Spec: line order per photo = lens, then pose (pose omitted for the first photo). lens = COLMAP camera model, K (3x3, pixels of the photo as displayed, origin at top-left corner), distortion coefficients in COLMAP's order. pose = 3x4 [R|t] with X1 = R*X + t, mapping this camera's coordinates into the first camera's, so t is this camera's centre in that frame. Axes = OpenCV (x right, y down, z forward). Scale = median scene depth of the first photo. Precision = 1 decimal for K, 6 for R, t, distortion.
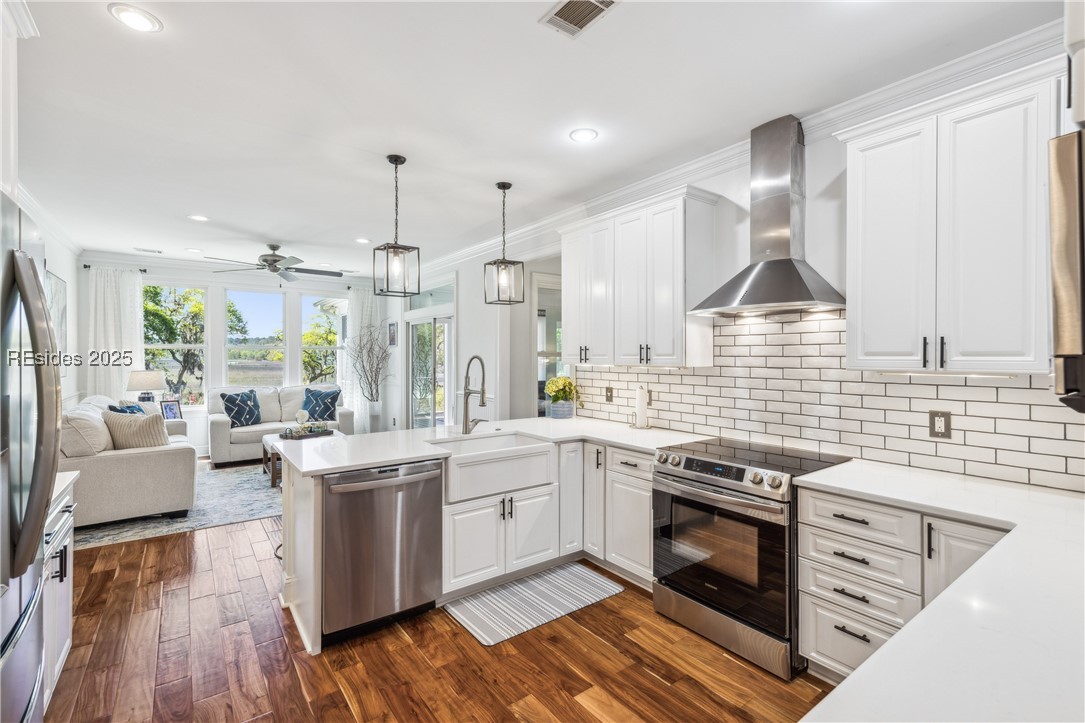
lens RADIAL K [[472.5, 0, 542.0], [0, 472.5, 355.1], [0, 0, 1]] dist [-0.000380, -0.000417]
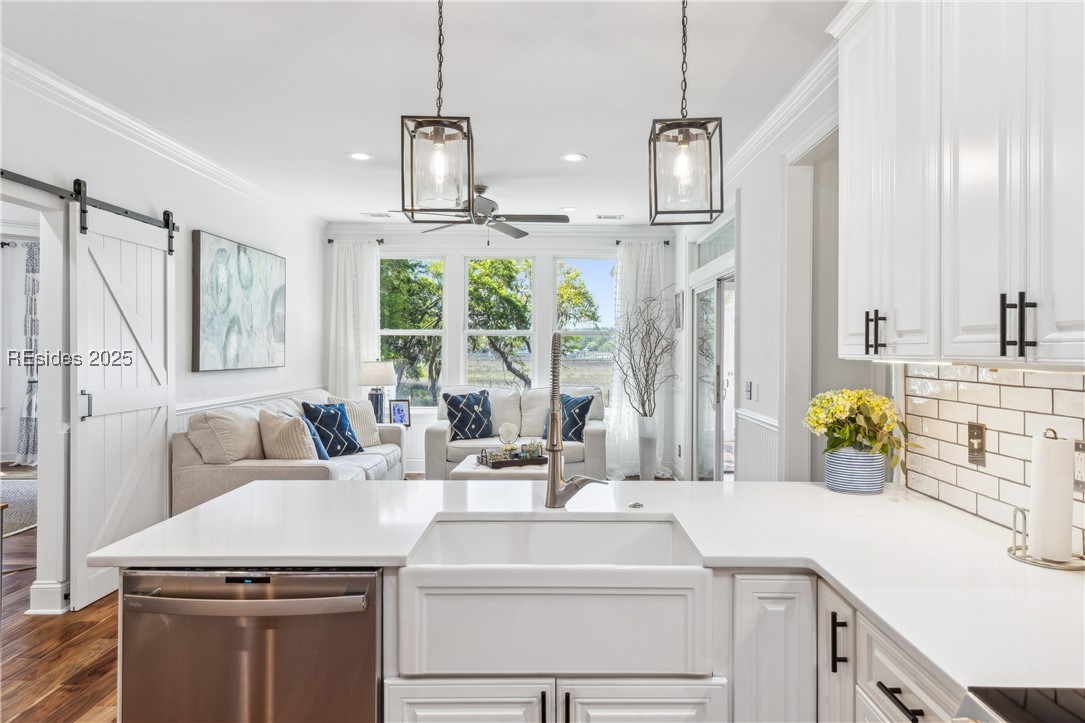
lens RADIAL K [[673.2, 0, 571.4], [0, 673.2, 344.7], [0, 0, 1]] dist [0.002951, 0.002066]
pose [[0.809352, 0.000378, -0.587323, 0.124942], [-0.003080, 0.999989, -0.003601, 0.006622], [0.587315, 0.004723, 0.809344, 0.257469]]
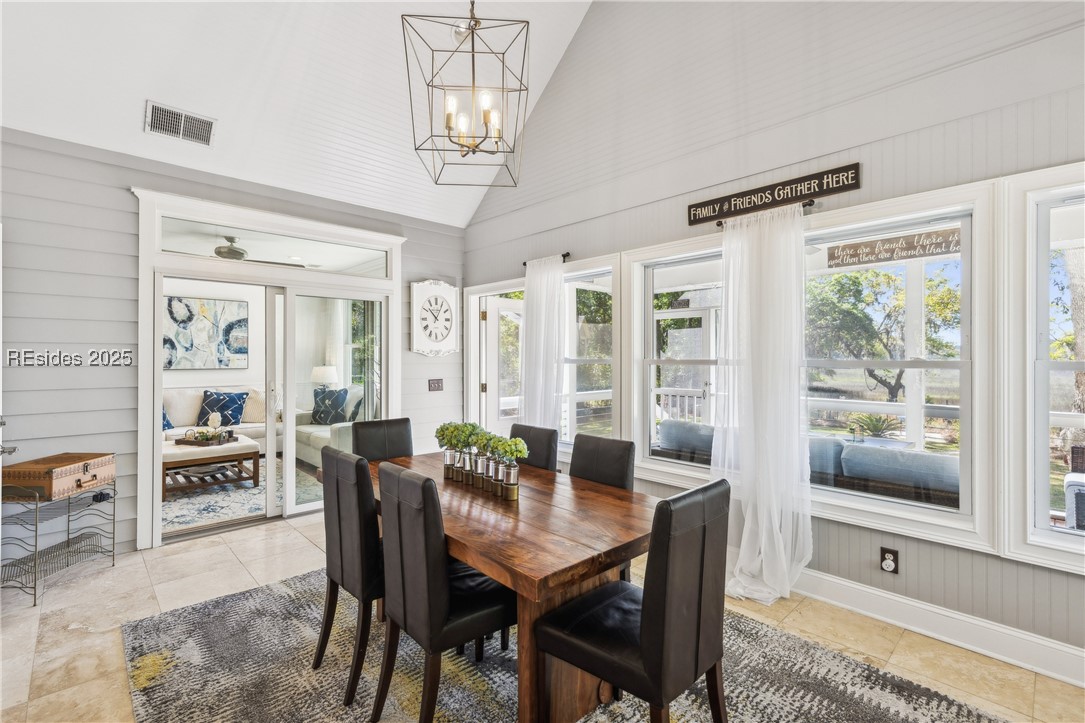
lens RADIAL K [[472.5, 0, 542.0], [0, 472.5, 355.1], [0, 0, 1]] dist [-0.000380, -0.000417]
pose [[0.120199, -0.006741, -0.992727, 0.418129], [0.005473, 0.999966, -0.006128, 0.015335], [0.992735, -0.004697, 0.120232, 1.425244]]
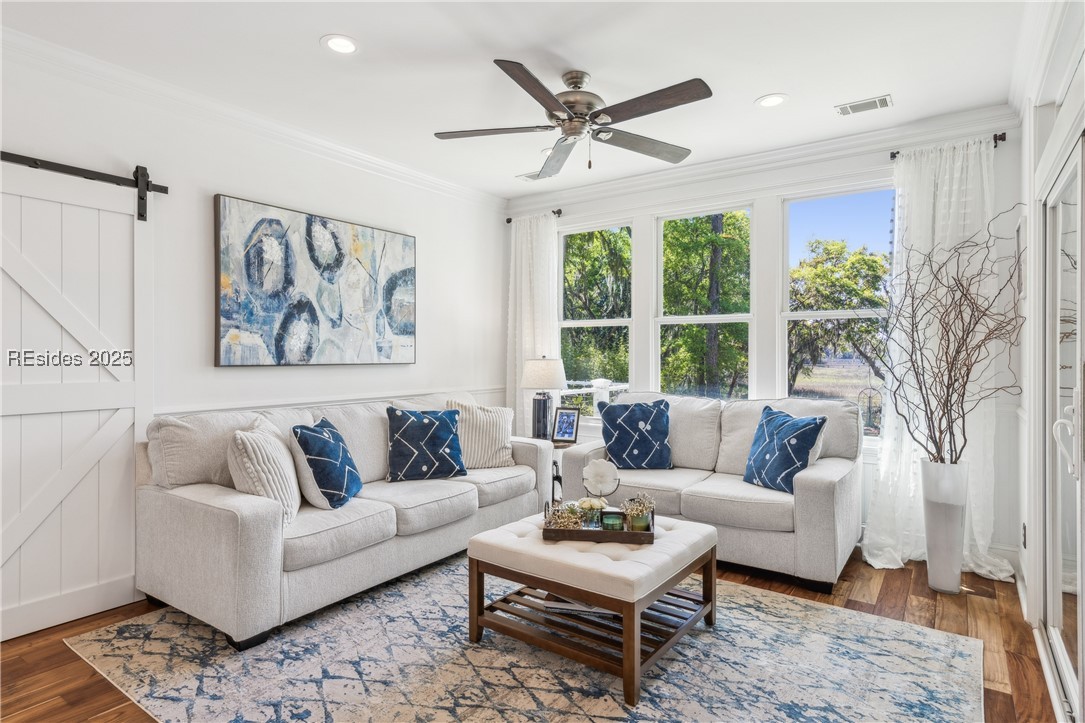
lens RADIAL K [[583.9, 0, 551.8], [0, 583.9, 353.5], [0, 0, 1]] dist [0.004499, -0.000248]
pose [[0.313984, -0.001160, -0.949428, -0.054612], [0.002651, 0.999996, -0.000345, 0.025393], [0.949425, -0.002408, 0.313986, 0.767075]]
